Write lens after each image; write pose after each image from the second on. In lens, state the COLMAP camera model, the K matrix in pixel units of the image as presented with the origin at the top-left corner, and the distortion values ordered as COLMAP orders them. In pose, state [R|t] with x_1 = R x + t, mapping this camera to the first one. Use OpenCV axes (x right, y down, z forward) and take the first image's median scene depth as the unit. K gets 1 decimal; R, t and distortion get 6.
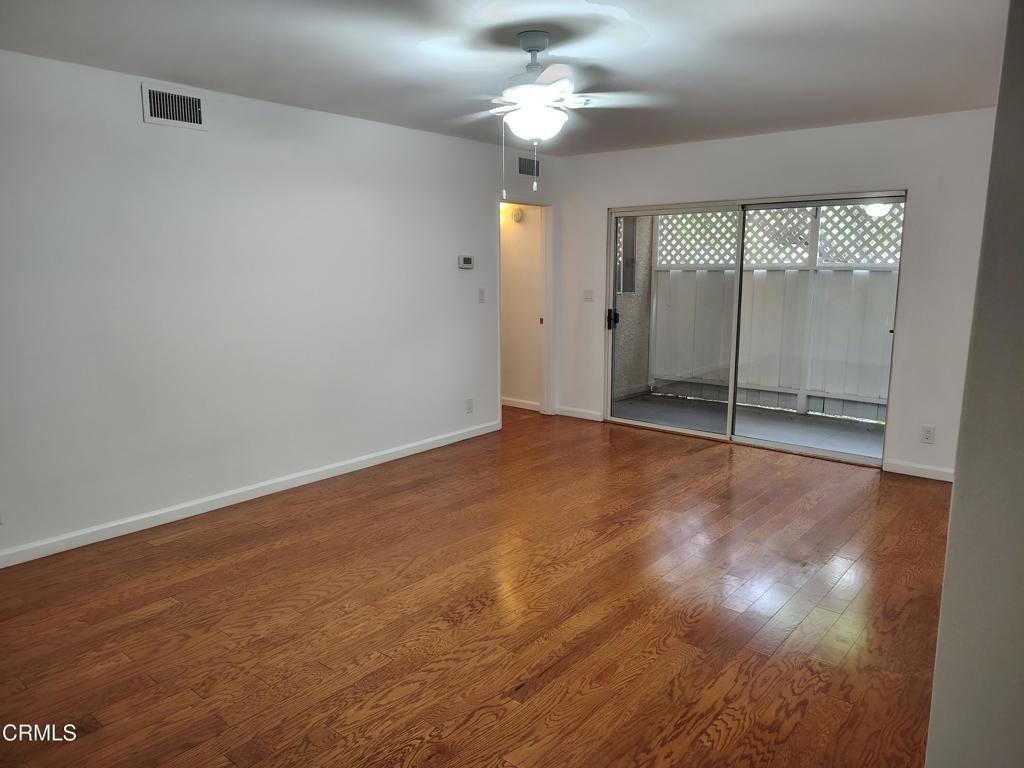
lens RADIAL K [[707.6, 0, 504.6], [0, 707.6, 384.3], [0, 0, 1]] dist [0.070634, -0.089764]
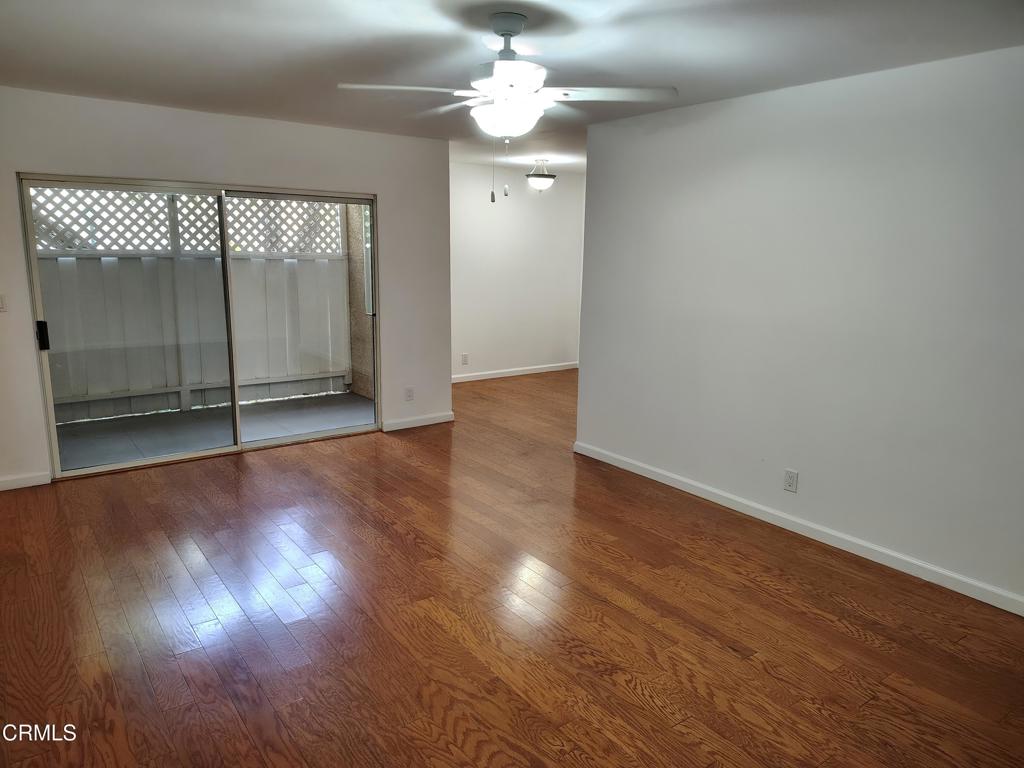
lens RADIAL K [[707.6, 0, 504.6], [0, 707.6, 384.3], [0, 0, 1]] dist [0.070634, -0.089764]
pose [[0.226759, -0.190452, 0.955148, -0.862054], [0.146870, 0.976167, 0.159775, -0.184871], [-0.962813, 0.104052, 0.249326, 0.812912]]
